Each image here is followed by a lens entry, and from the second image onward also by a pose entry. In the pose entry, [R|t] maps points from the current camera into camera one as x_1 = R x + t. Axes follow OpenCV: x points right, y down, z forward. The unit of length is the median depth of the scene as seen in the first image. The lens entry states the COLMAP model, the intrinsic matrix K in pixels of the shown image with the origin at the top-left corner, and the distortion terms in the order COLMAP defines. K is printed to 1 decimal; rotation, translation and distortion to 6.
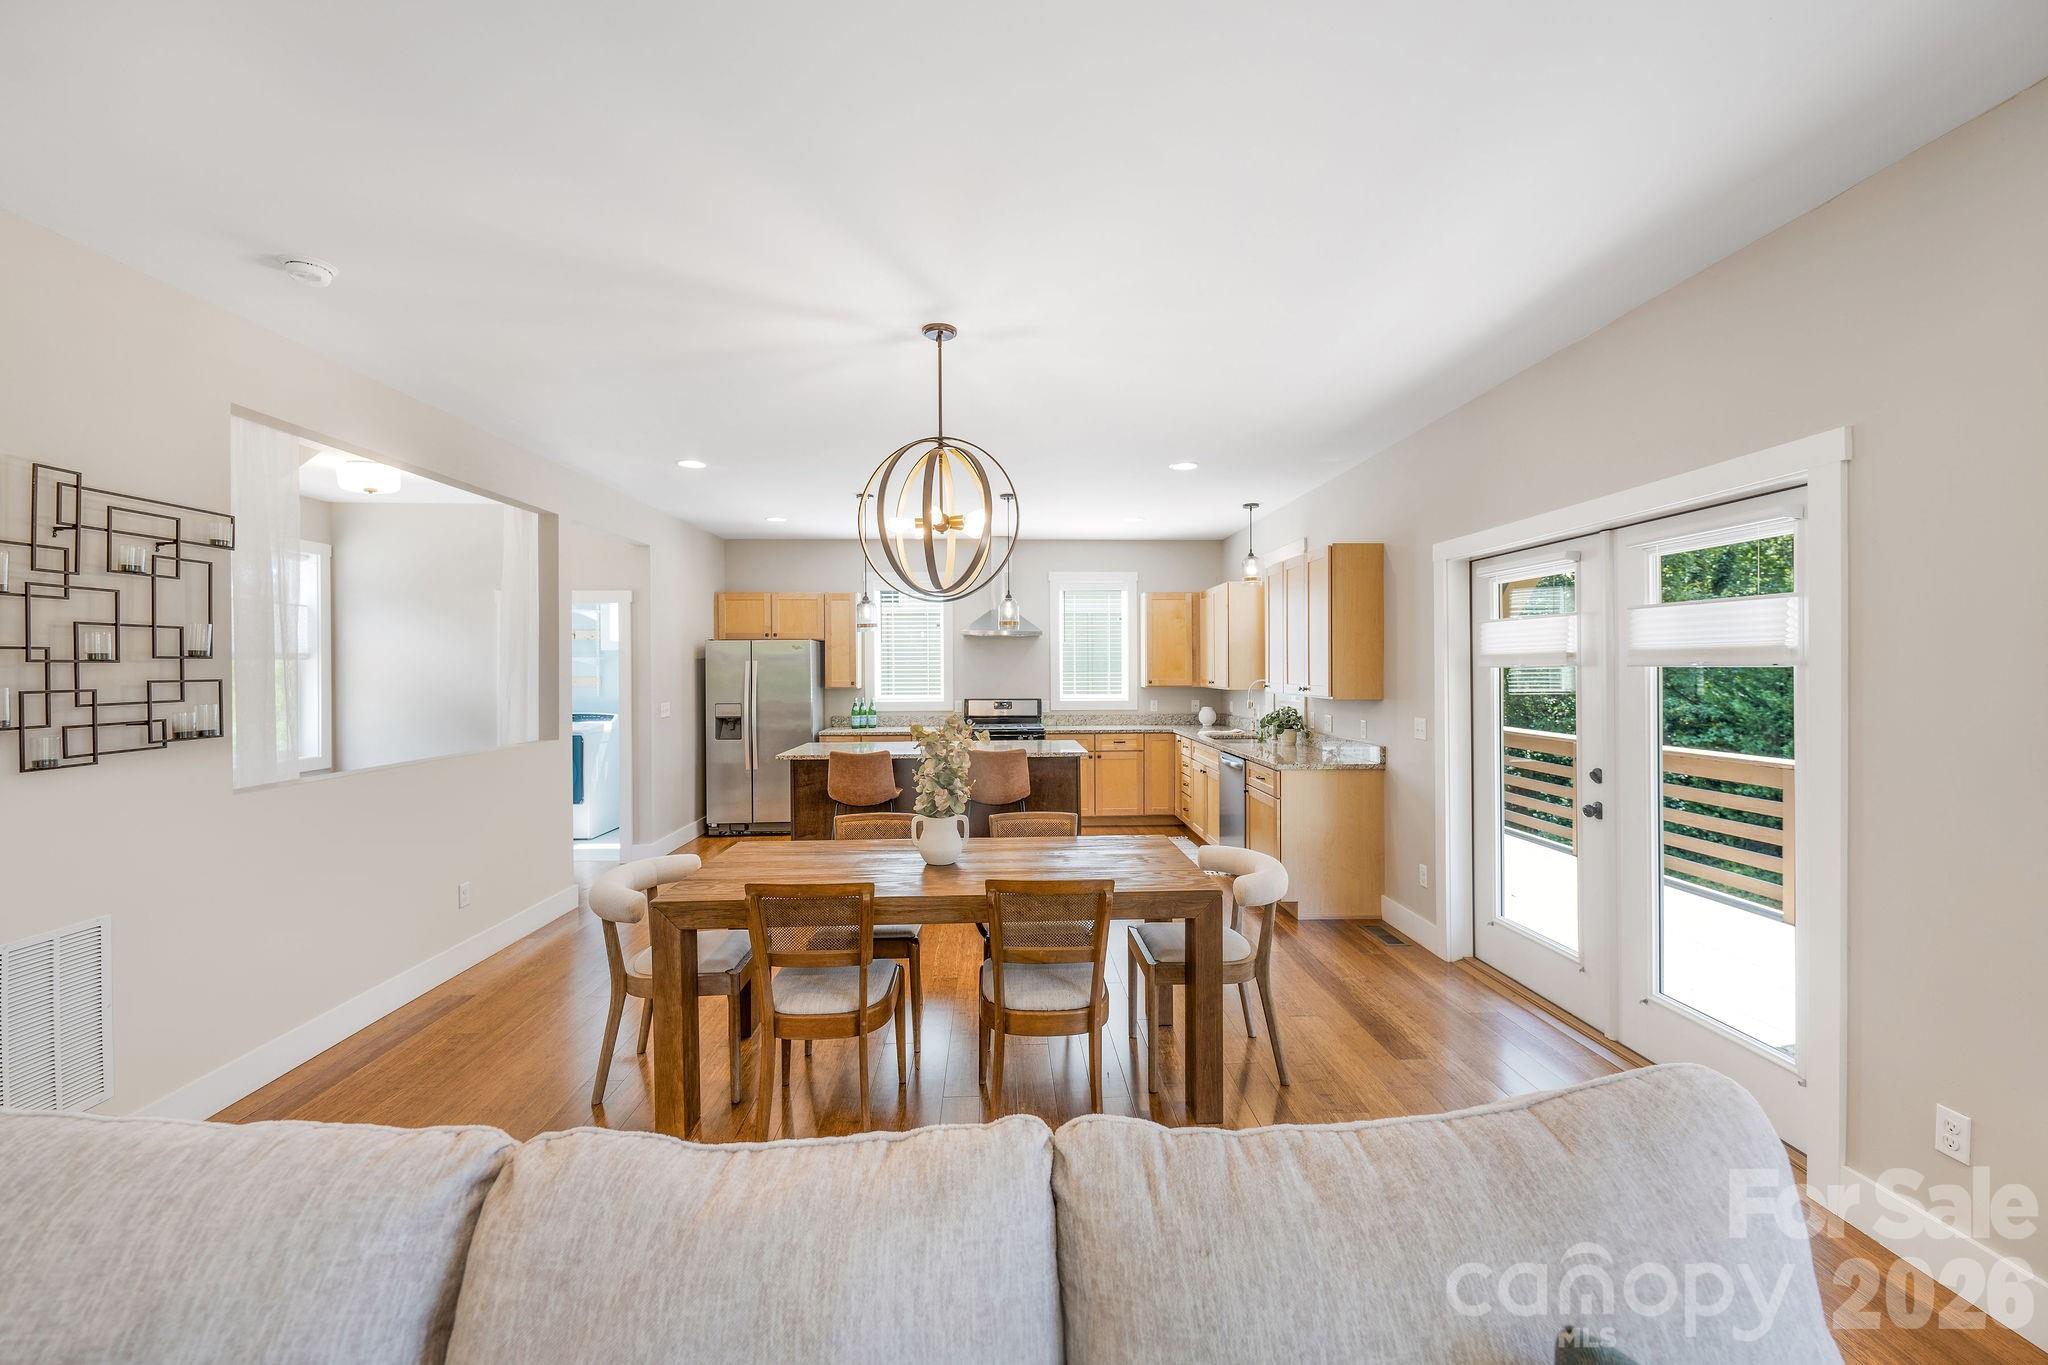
lens RADIAL K [[810.7, 0, 1046.6], [0, 810.7, 675.0], [0, 0, 1]] dist [-0.000590, -0.000066]
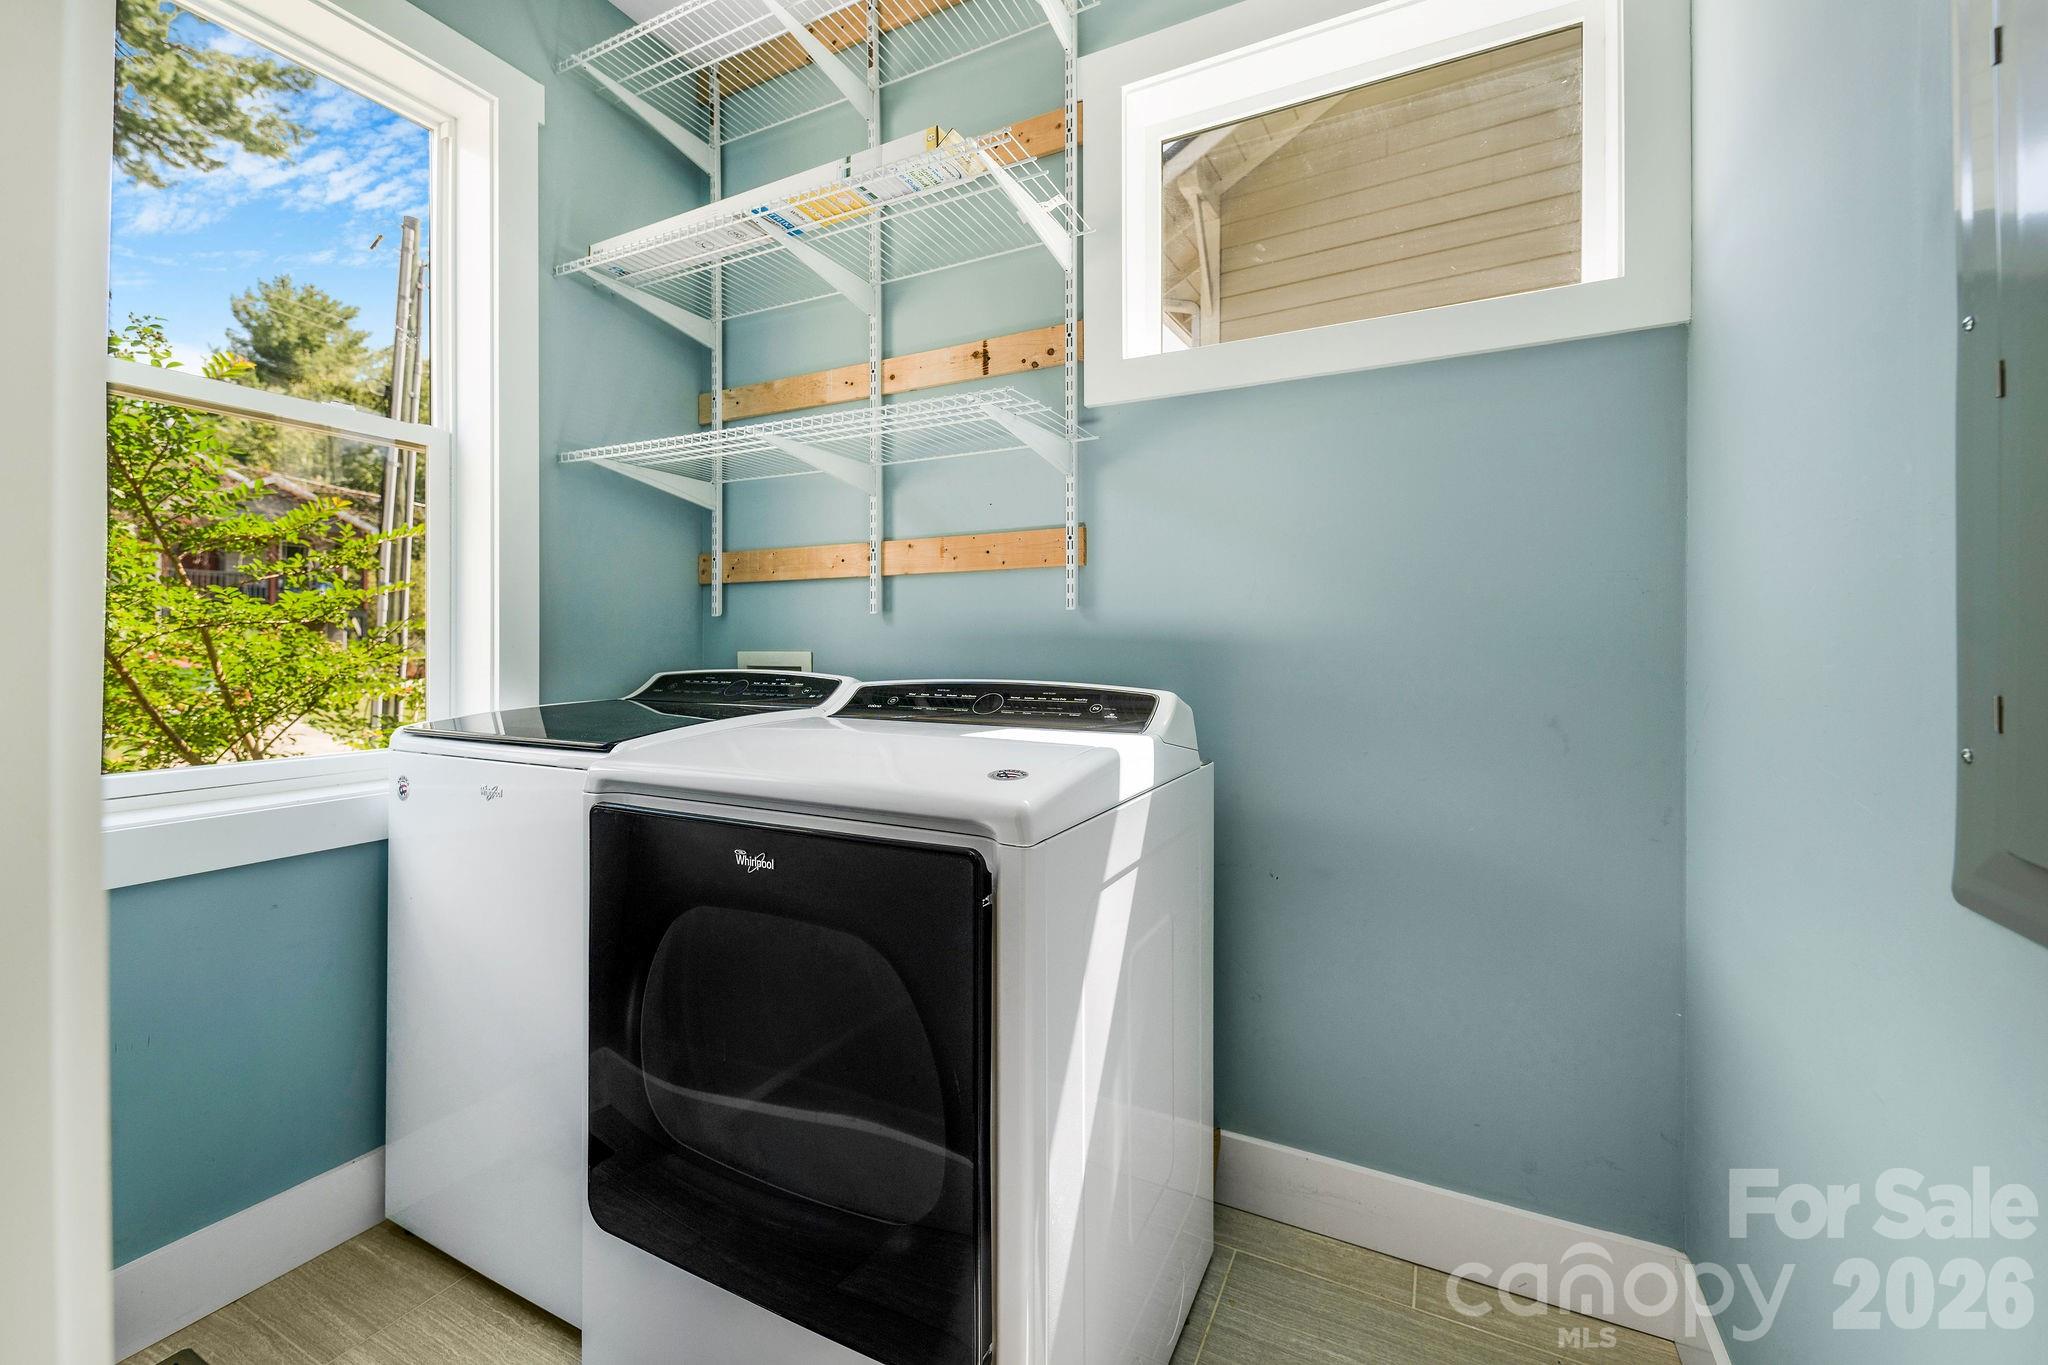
lens RADIAL K [[823.9, 0, 1030.3], [0, 823.9, 653.7], [0, 0, 1]] dist [0.019019, -0.009529]
pose [[0.870192, 0.007068, -0.492663, -0.573398], [-0.010181, 0.999942, -0.003638, 0.049627], [0.492608, 0.008182, 0.870213, 1.012656]]
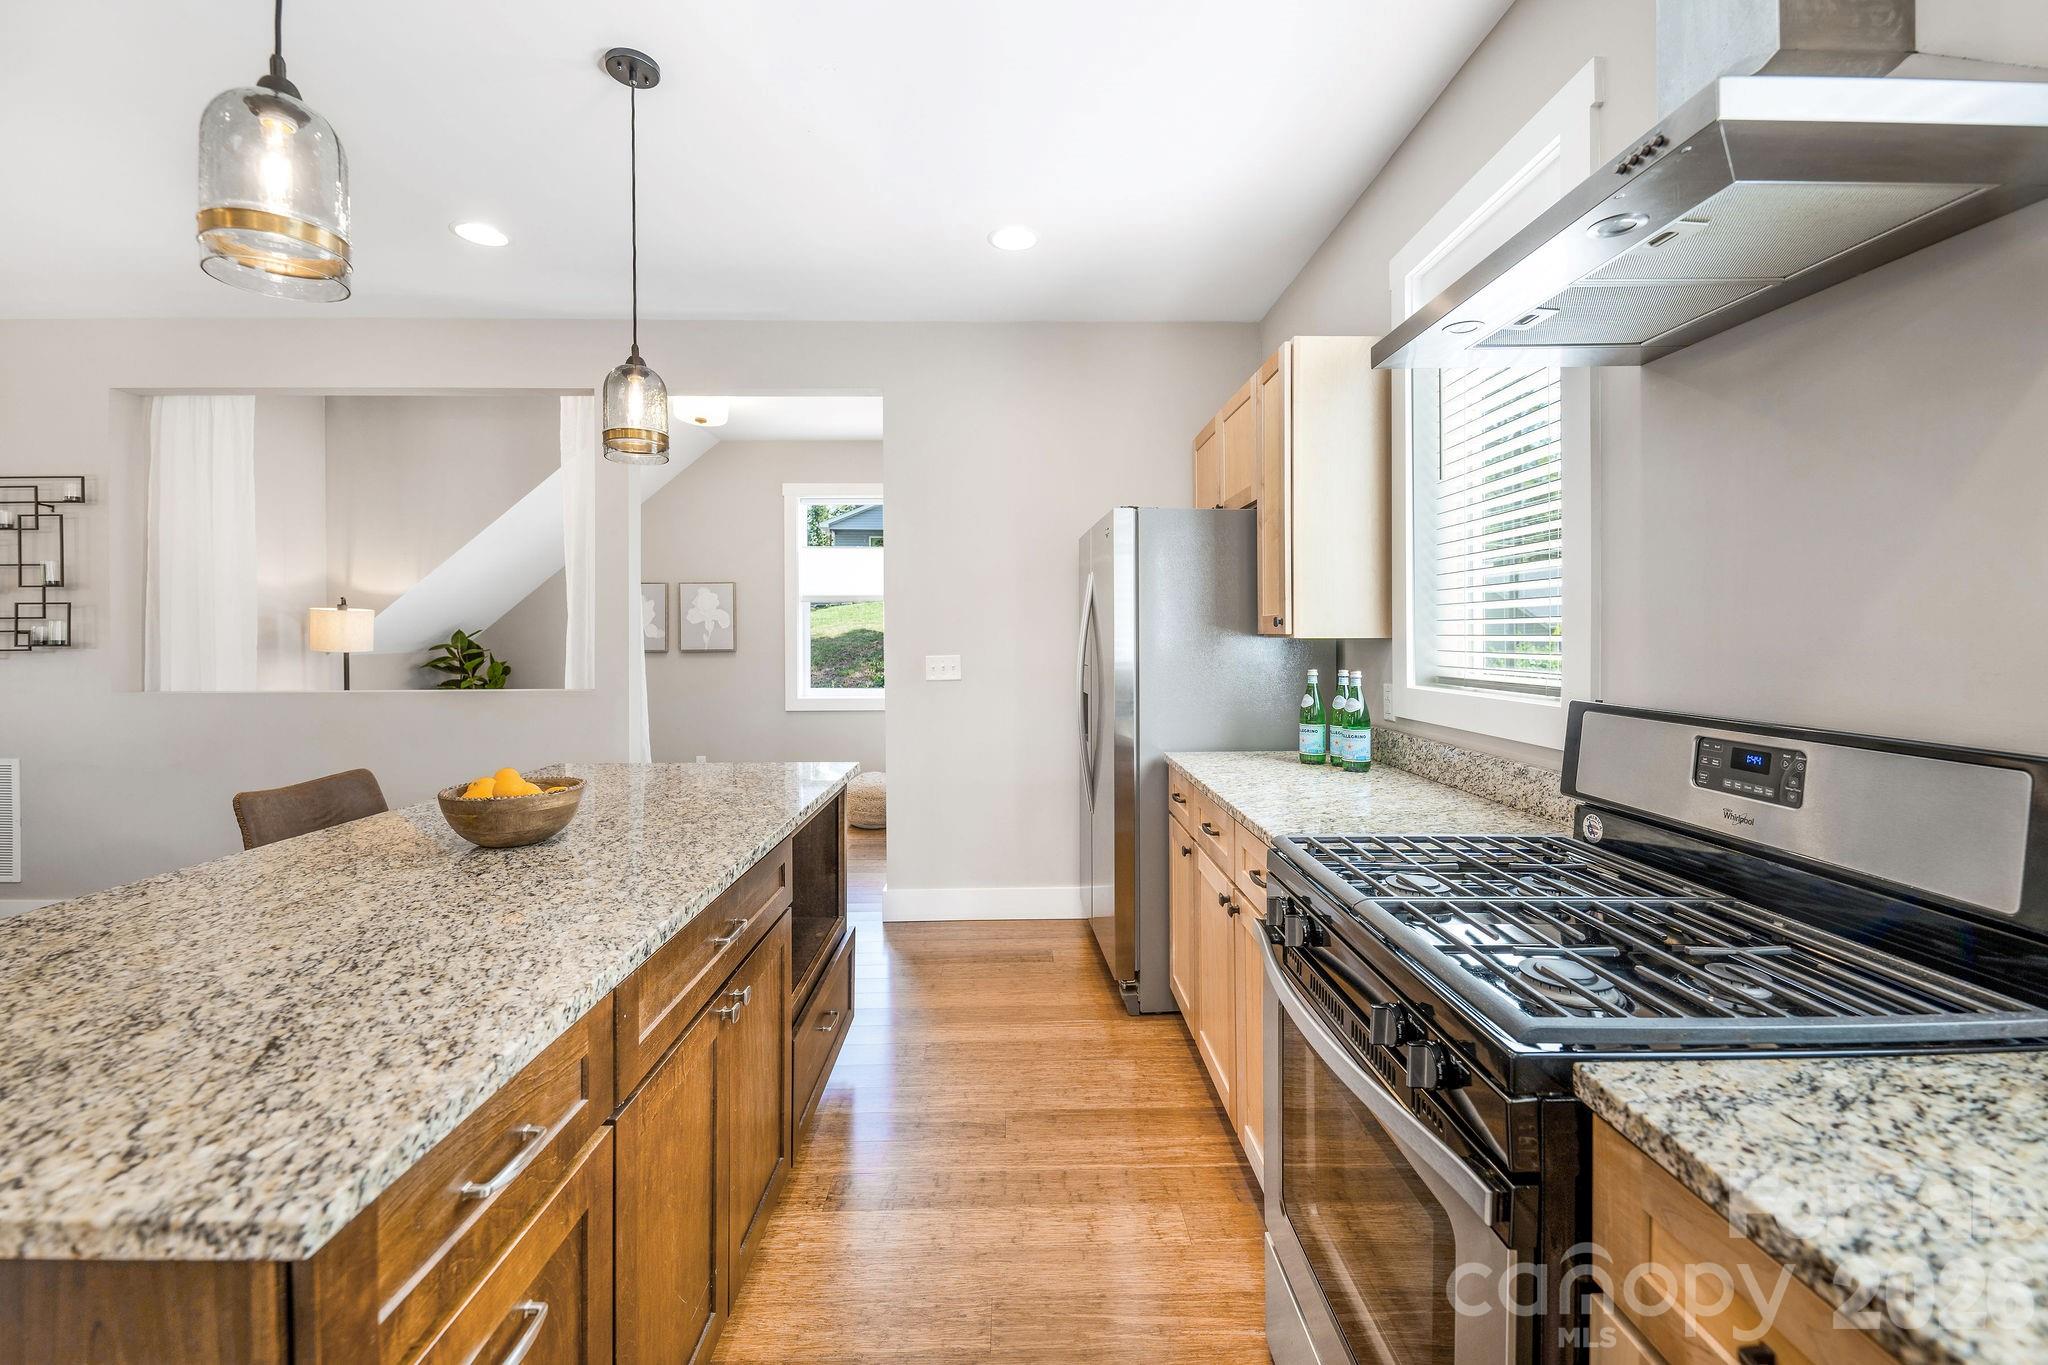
lens RADIAL K [[831.2, 0, 1025.5], [0, 831.2, 635.9], [0, 0, 1]] dist [0.019715, -0.009712]
pose [[-0.035121, 0.003777, -0.999376, 0.121602], [-0.006678, 0.999970, 0.004014, 0.018575], [0.999361, 0.006814, -0.035095, 1.125645]]
